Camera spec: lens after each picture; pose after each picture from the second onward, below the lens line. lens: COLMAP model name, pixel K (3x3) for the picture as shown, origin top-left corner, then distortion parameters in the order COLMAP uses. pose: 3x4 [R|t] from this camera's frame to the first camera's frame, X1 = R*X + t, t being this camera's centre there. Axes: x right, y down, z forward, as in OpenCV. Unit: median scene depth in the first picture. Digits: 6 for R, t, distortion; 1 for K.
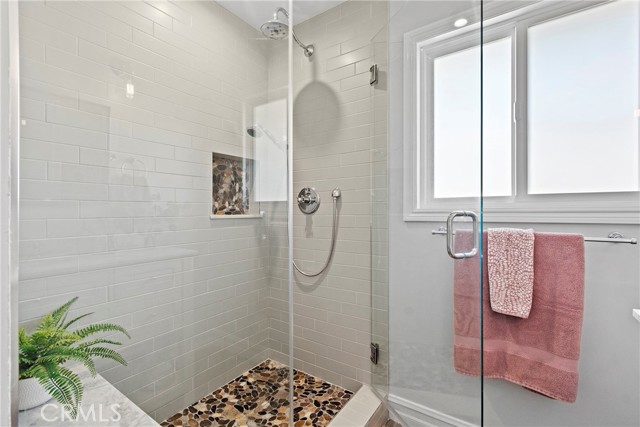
lens RADIAL K [[283.8, 0, 323.3], [0, 283.8, 211.6], [0, 0, 1]] dist [0.002079, -0.001084]
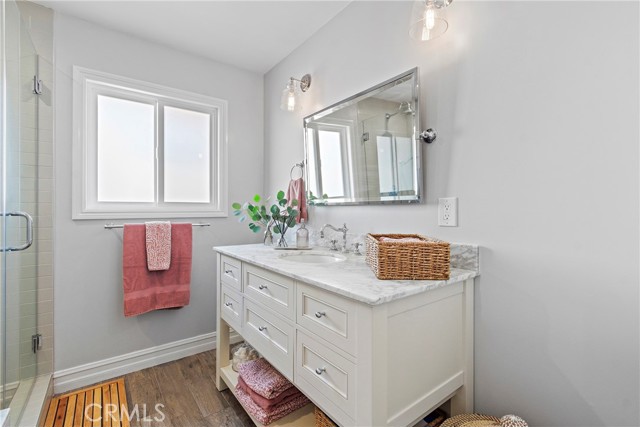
lens RADIAL K [[283.8, 0, 322.2], [0, 283.8, 212.1], [0, 0, 1]] dist [0.002079, -0.001084]
pose [[0.318481, 0.002525, 0.947926, -0.681055], [0.003291, 0.999987, -0.003770, 0.011936], [-0.947924, 0.004320, 0.318468, -0.514715]]
